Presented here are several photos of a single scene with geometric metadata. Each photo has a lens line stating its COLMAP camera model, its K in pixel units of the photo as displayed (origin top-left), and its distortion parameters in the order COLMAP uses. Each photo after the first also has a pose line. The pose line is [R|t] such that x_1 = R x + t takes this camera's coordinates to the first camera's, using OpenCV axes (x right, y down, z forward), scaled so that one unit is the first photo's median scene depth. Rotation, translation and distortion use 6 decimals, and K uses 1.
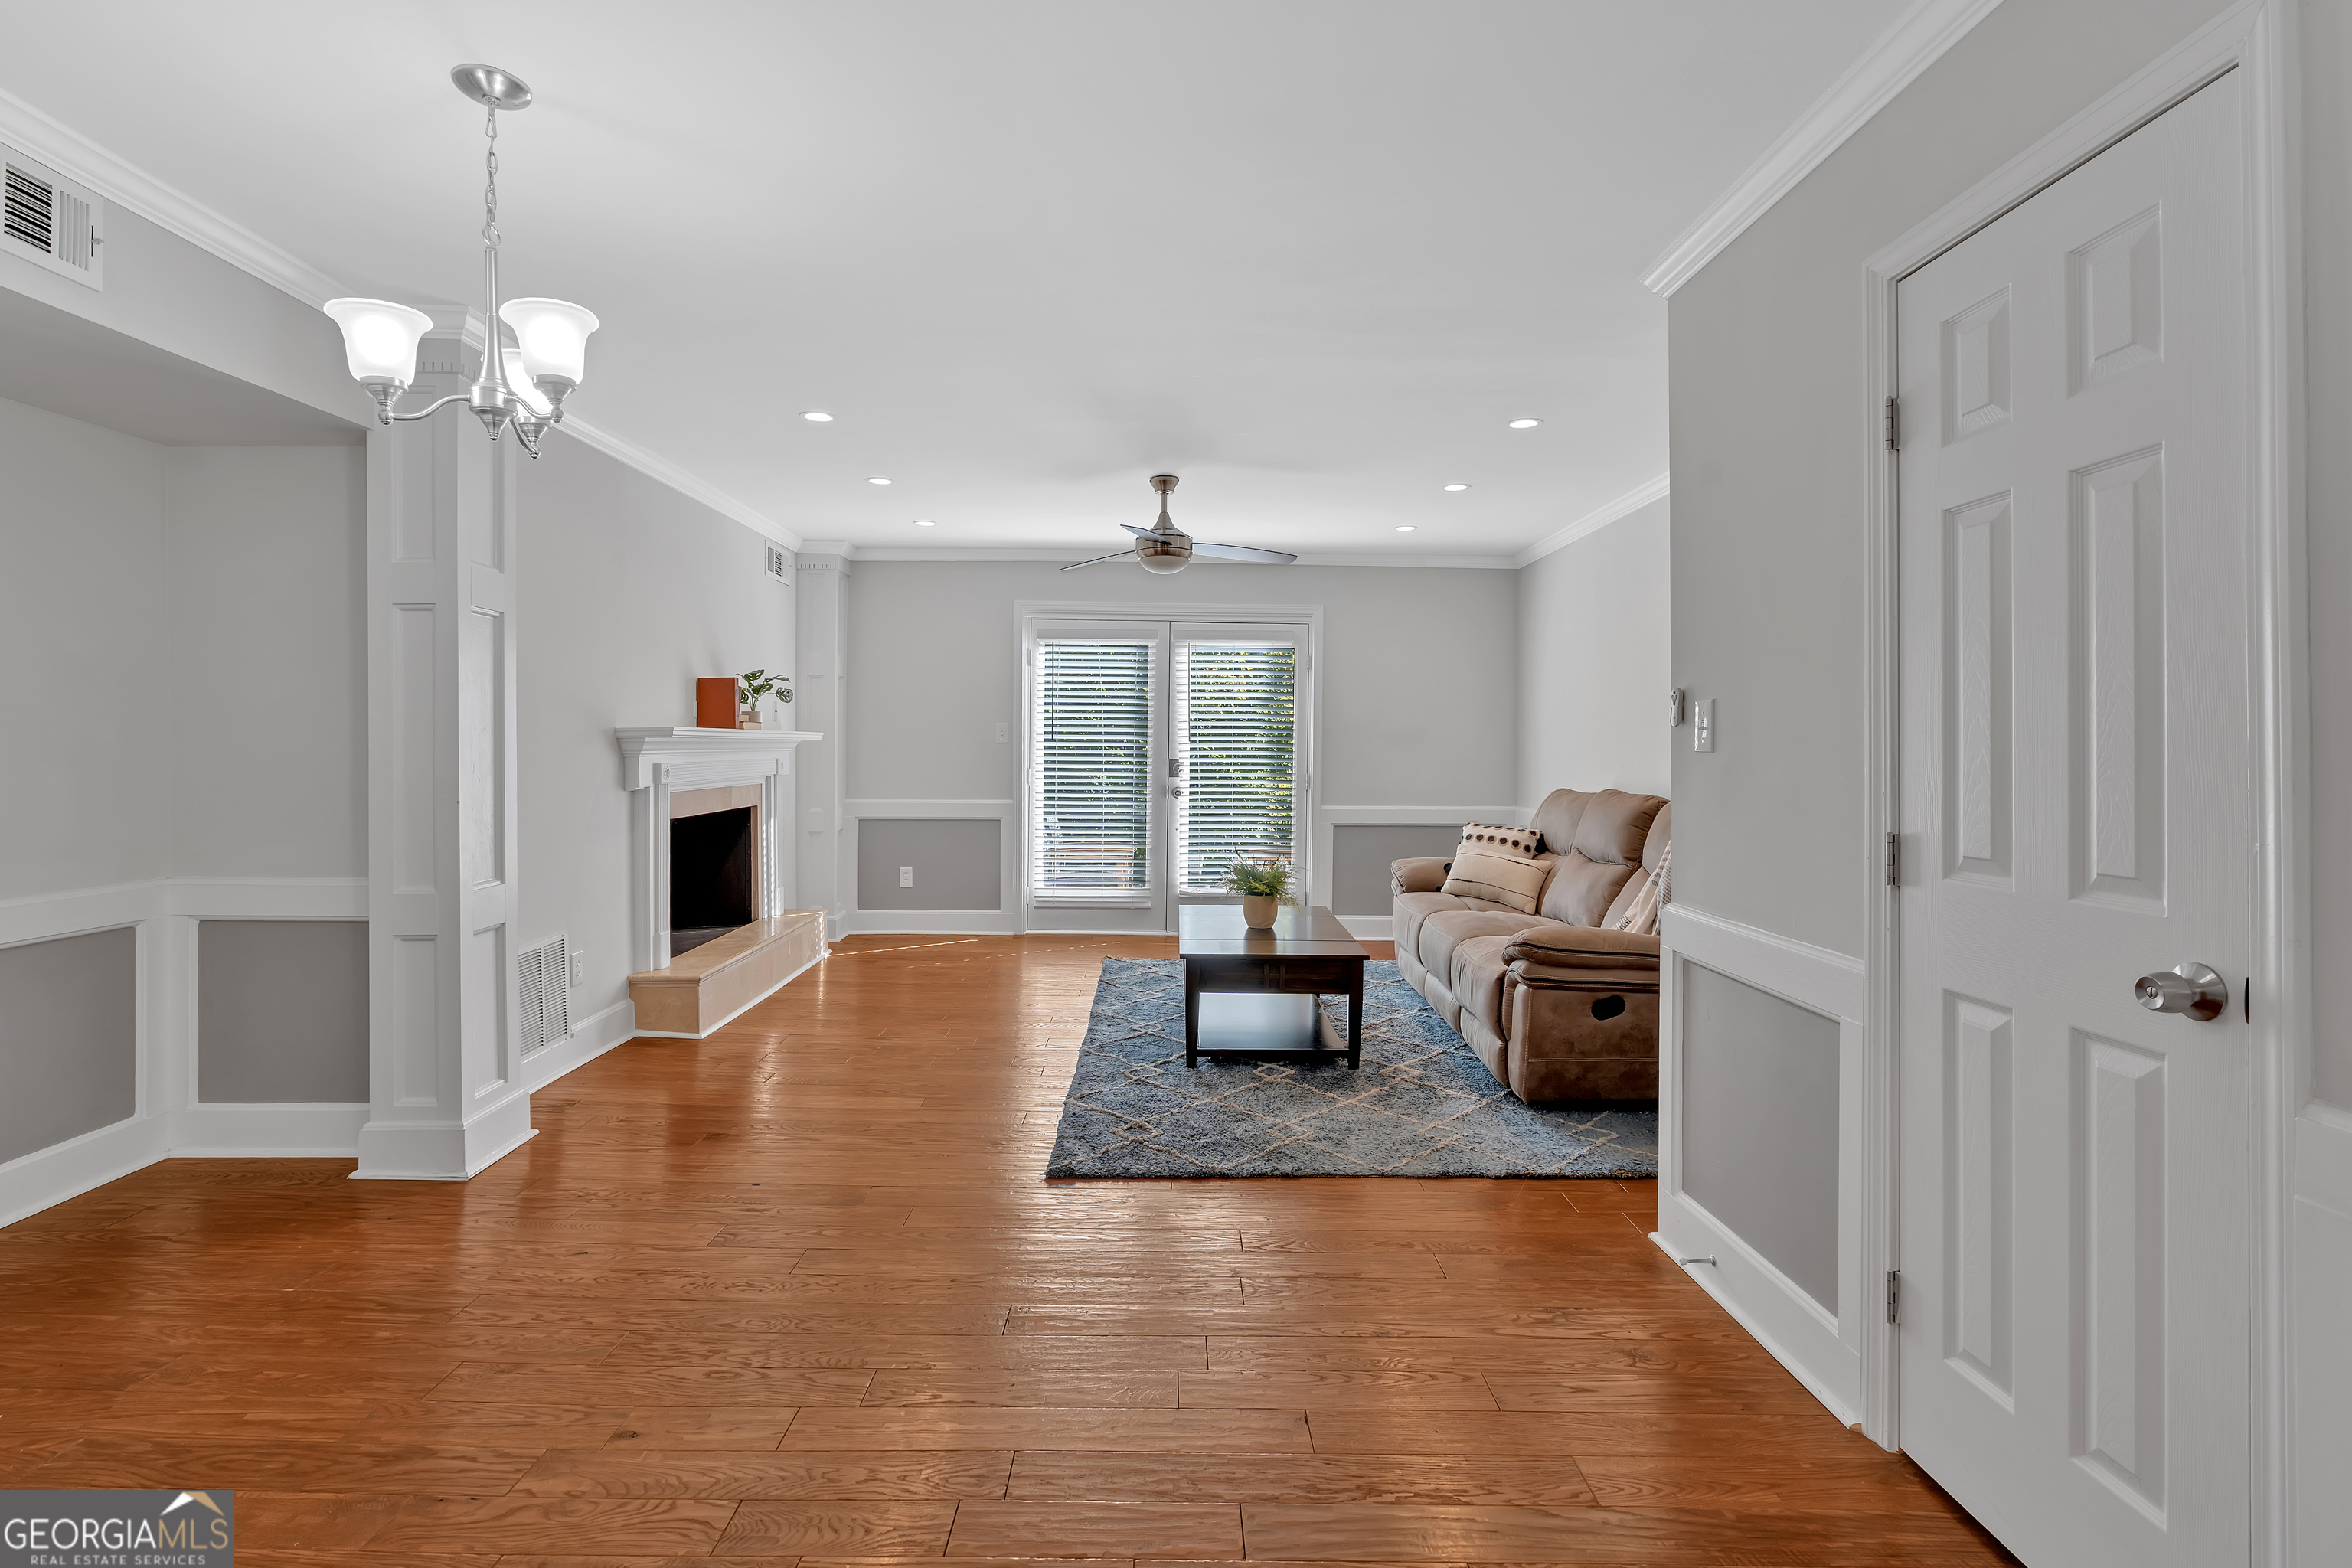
lens RADIAL K [[1096.3, 0, 1162.1], [0, 1096.3, 747.8], [0, 0, 1]] dist [-0.005742, 0.000340]
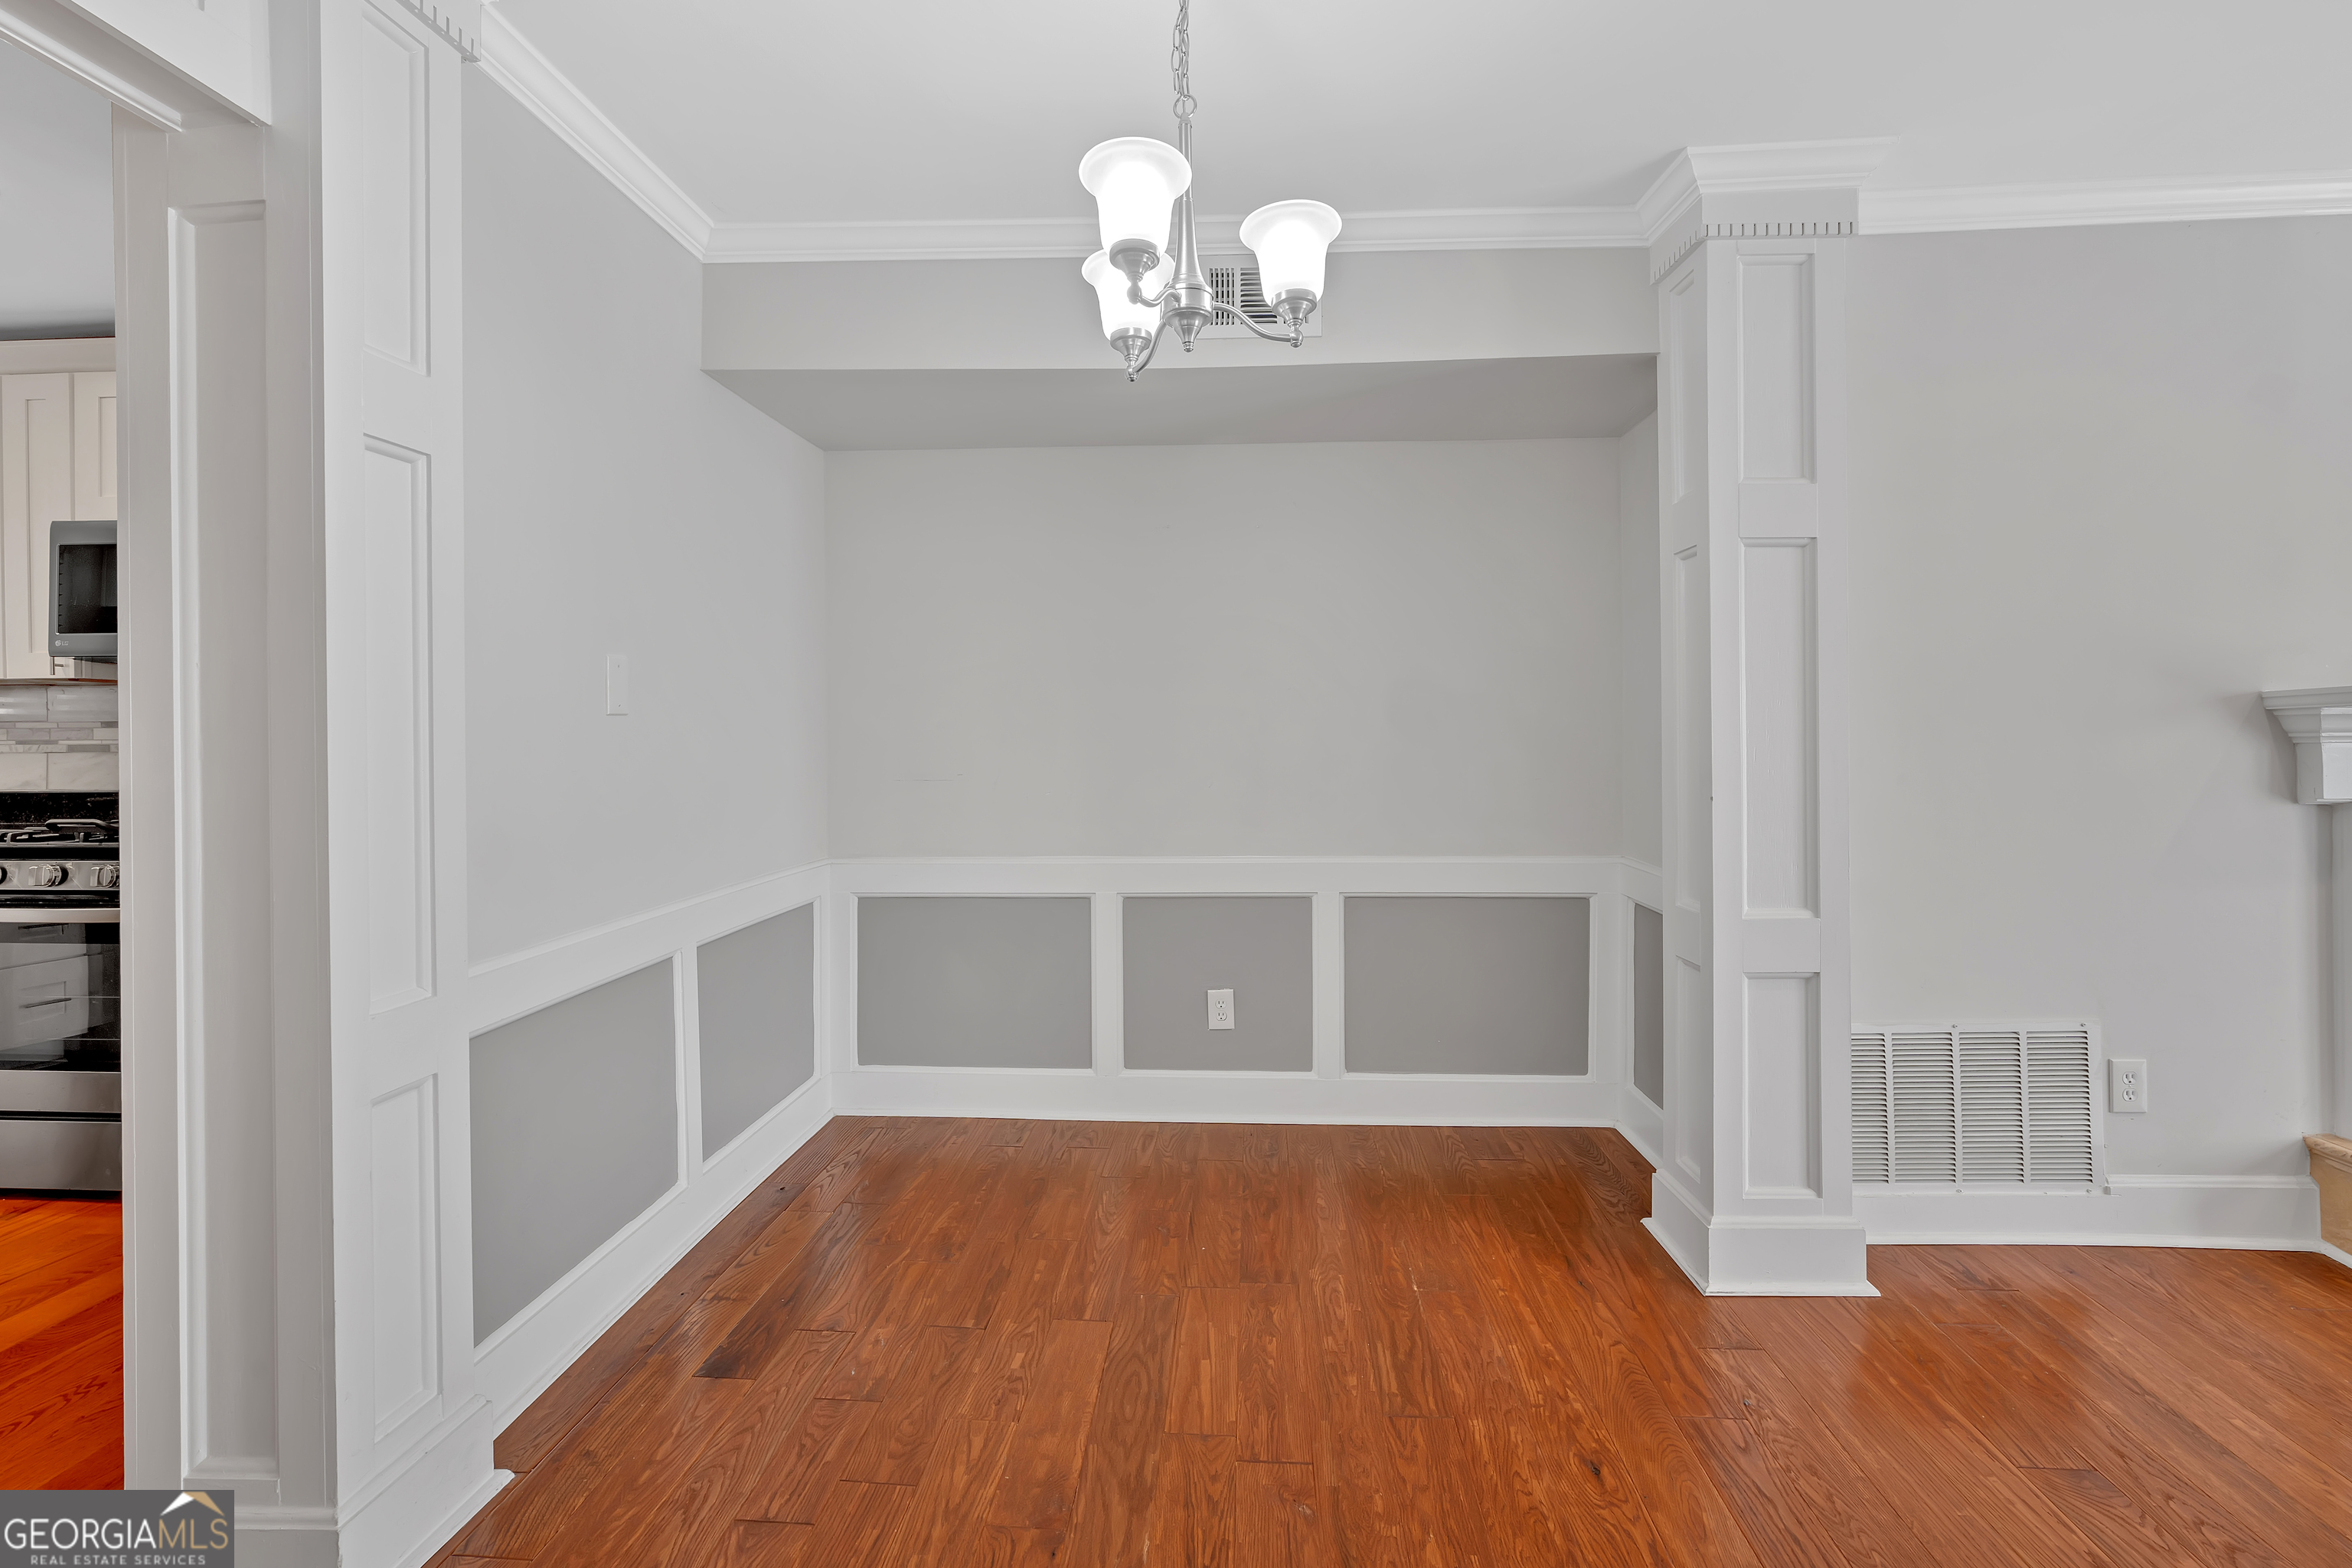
lens RADIAL K [[1070.3, 0, 1178.3], [0, 1070.3, 739.9], [0, 0, 1]] dist [-0.004089, 0.000085]
pose [[-0.056531, 0.001644, -0.998400, 0.084333], [0.002480, 0.999996, 0.001506, 0.004334], [0.998398, -0.002390, -0.056535, 0.448945]]
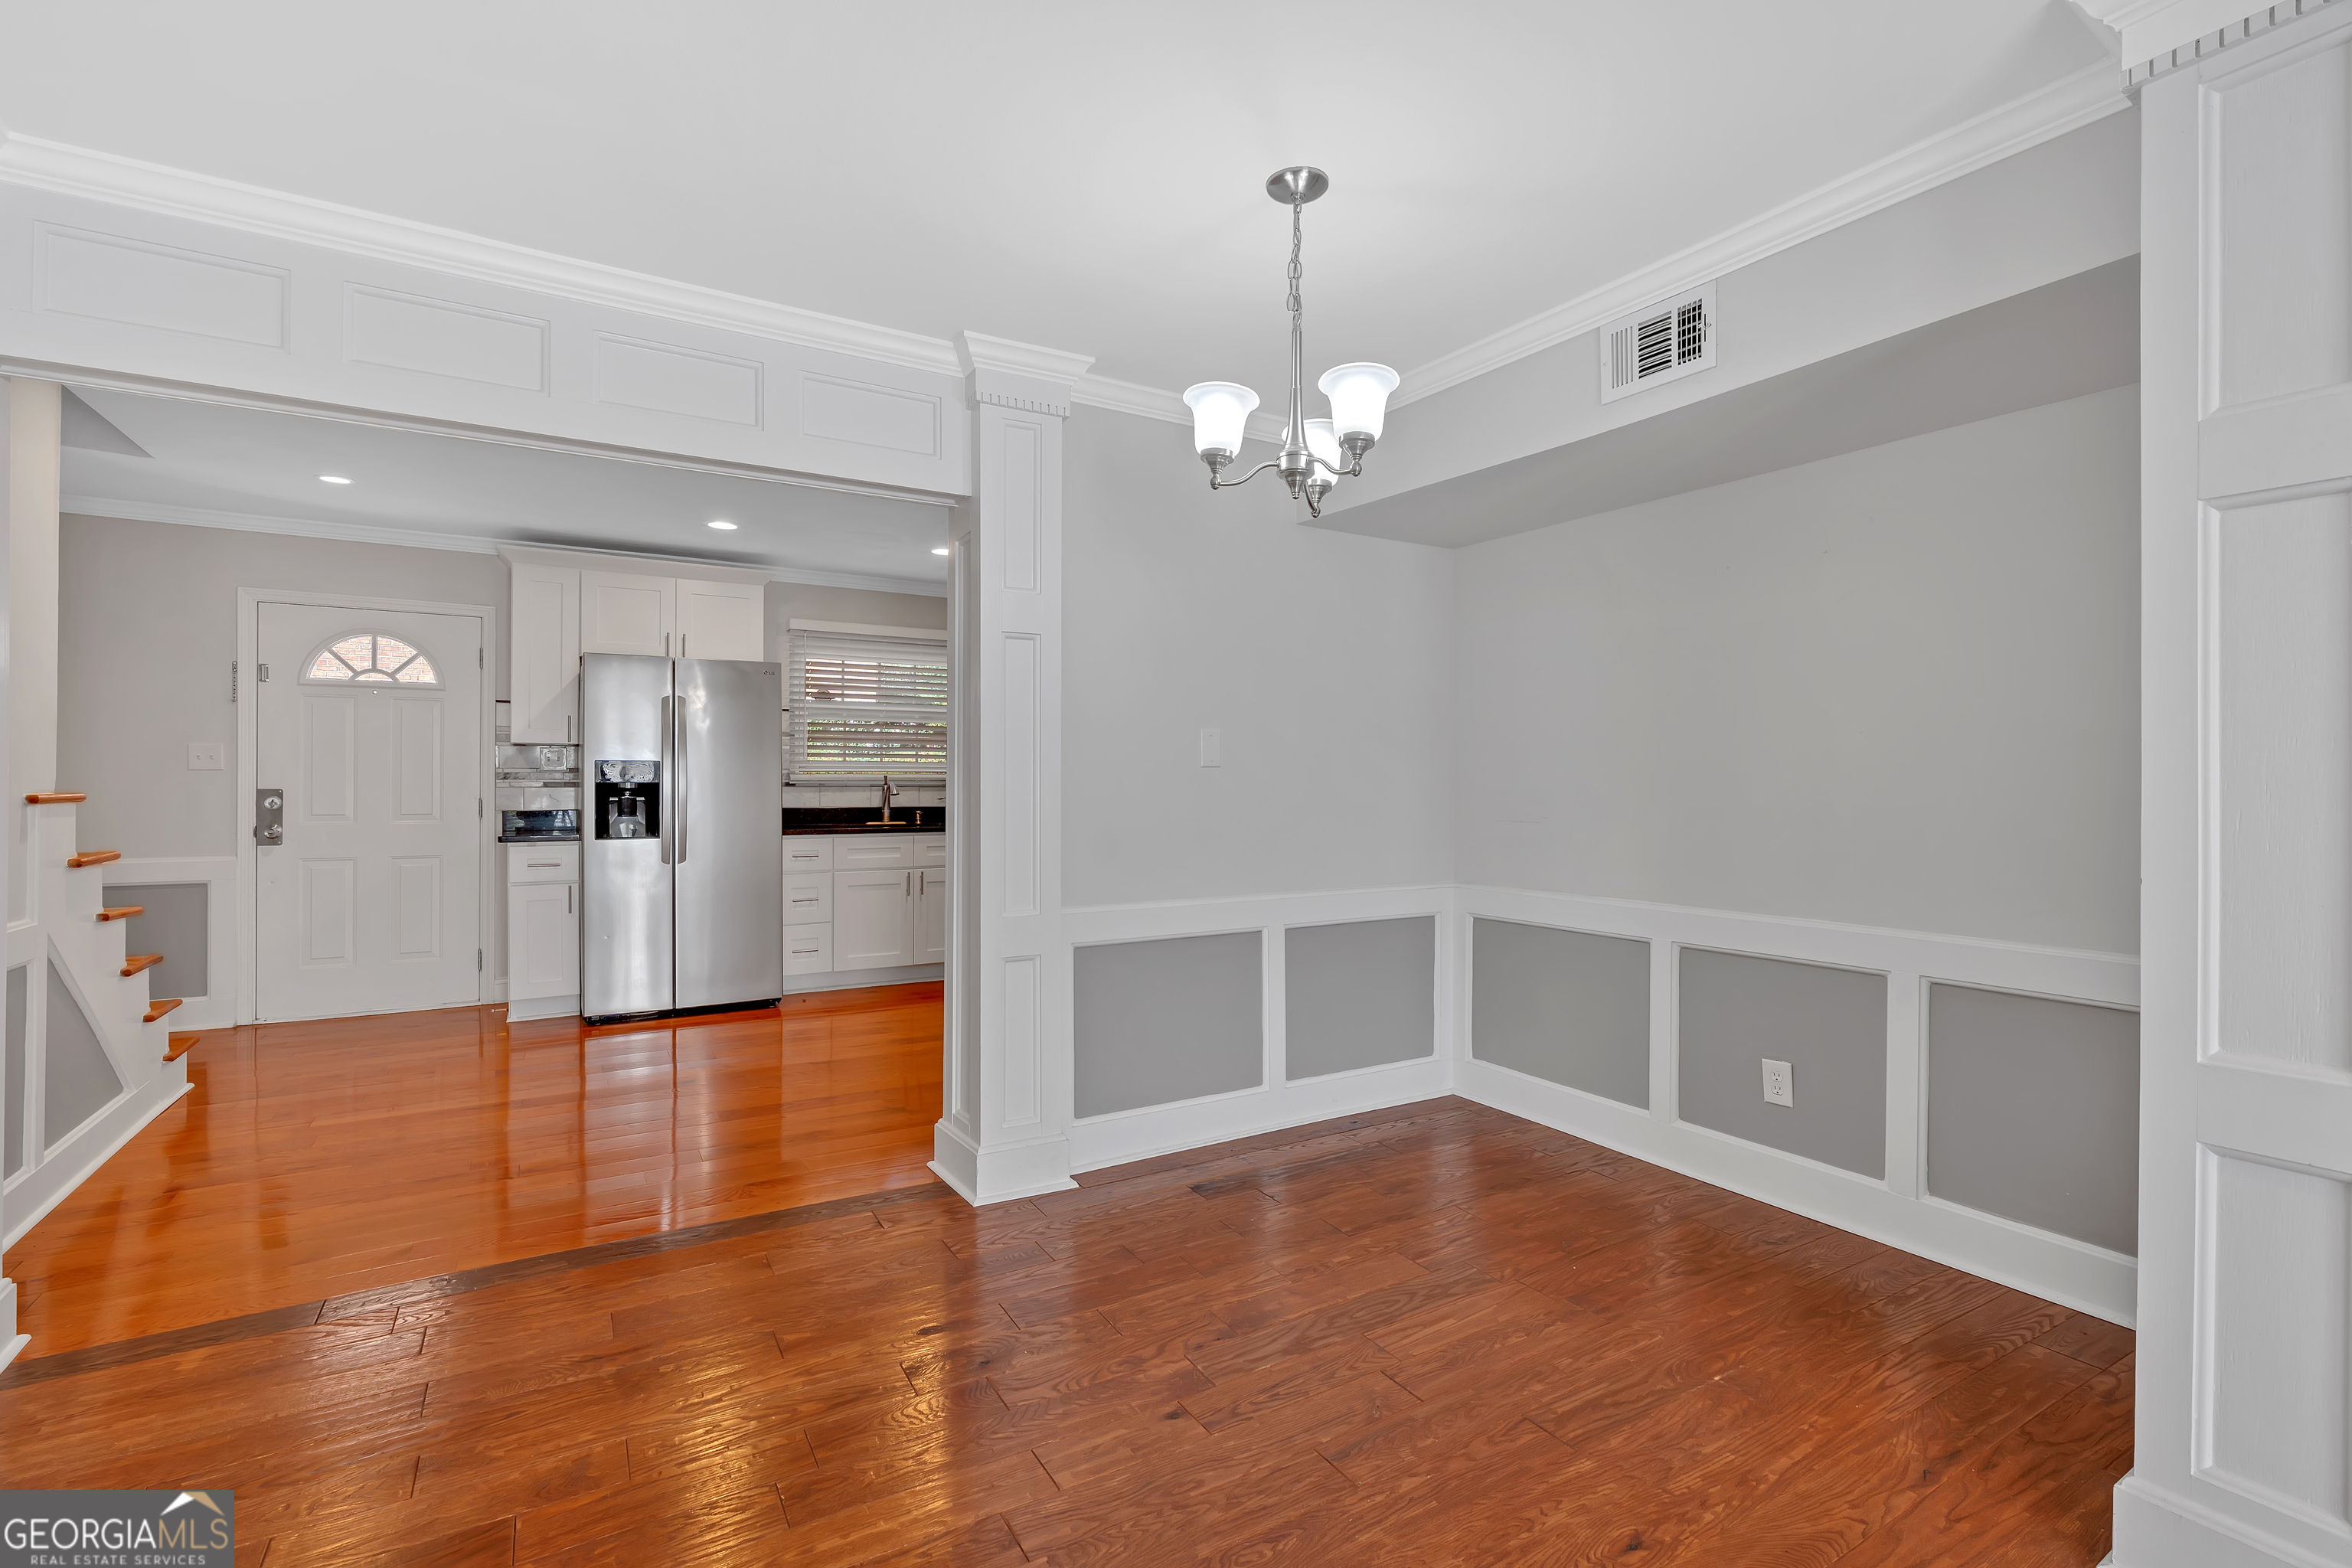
lens RADIAL K [[1054.0, 0, 1176.0], [0, 1054.0, 784.0], [0, 0, 1]] dist [-0.006373, 0.000884]
pose [[-0.856353, -0.004928, -0.516367, 0.019000], [-0.007532, 0.999967, 0.002949, 0.003030], [0.516336, 0.006415, -0.856362, 0.803081]]
